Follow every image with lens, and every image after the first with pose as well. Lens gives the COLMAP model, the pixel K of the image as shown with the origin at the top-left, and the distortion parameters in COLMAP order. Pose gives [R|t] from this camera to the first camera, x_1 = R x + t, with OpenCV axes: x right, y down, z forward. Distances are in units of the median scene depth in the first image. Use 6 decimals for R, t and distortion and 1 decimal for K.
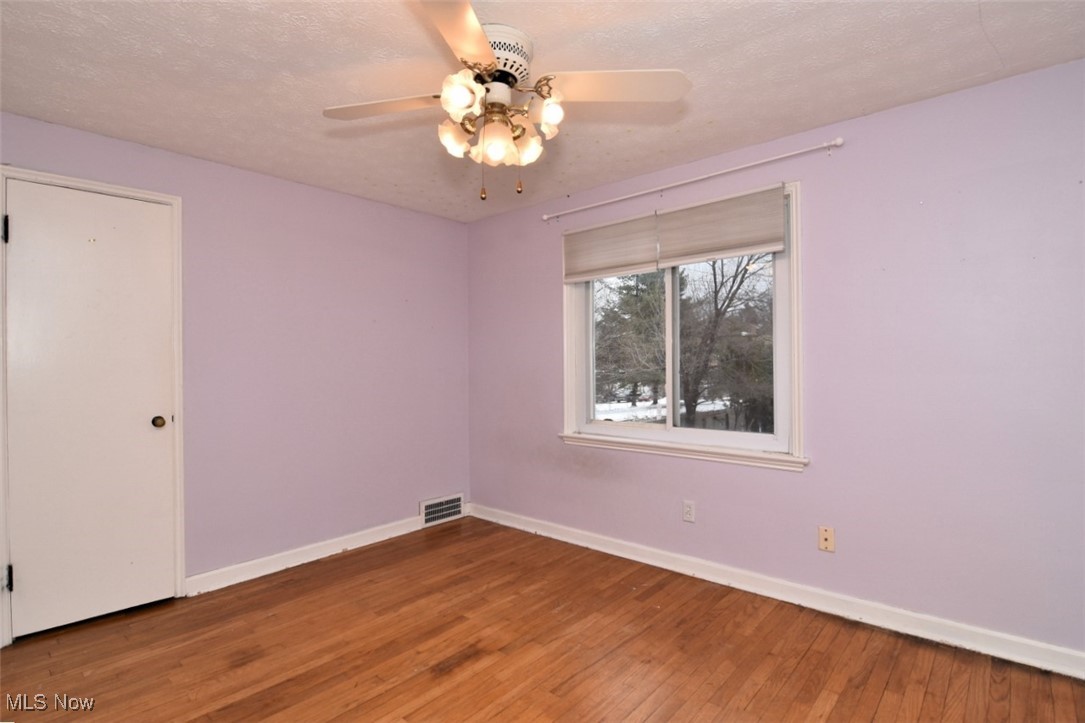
lens RADIAL K [[528.8, 0, 546.1], [0, 528.8, 362.2], [0, 0, 1]] dist [-0.001077, -0.008810]
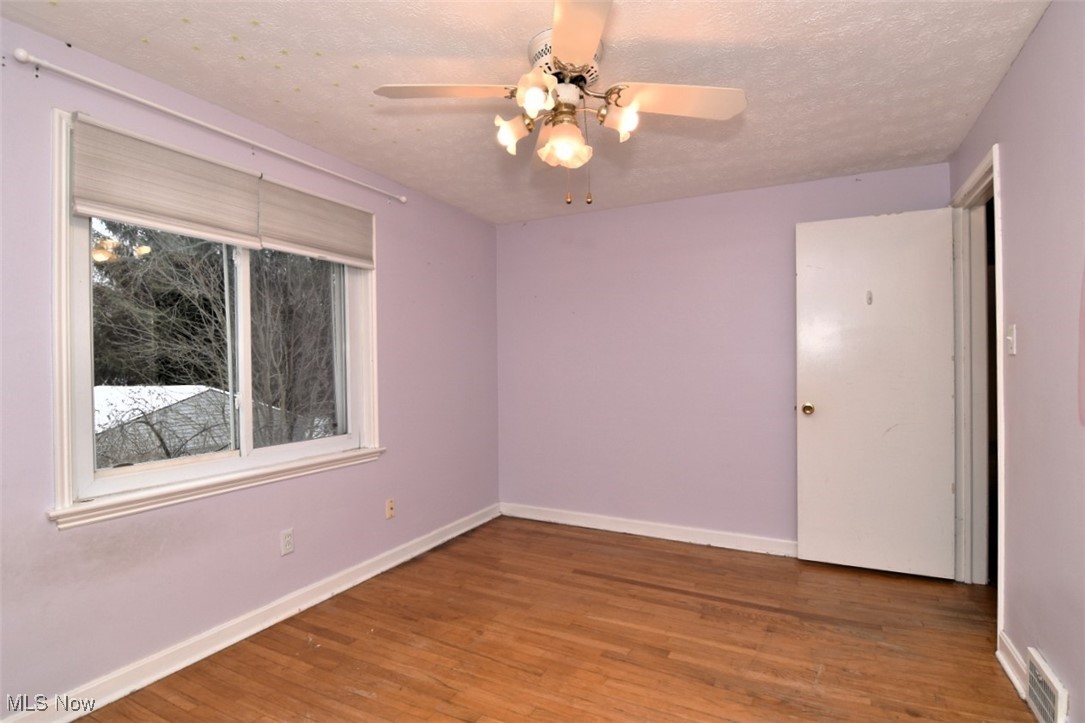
lens RADIAL K [[528.8, 0, 546.4], [0, 528.8, 365.1], [0, 0, 1]] dist [-0.001077, -0.008810]
pose [[-0.238530, 0.012484, 0.971055, -0.774307], [0.011331, 0.999885, -0.010072, 0.012346], [-0.971069, 0.008601, -0.238644, 0.933241]]
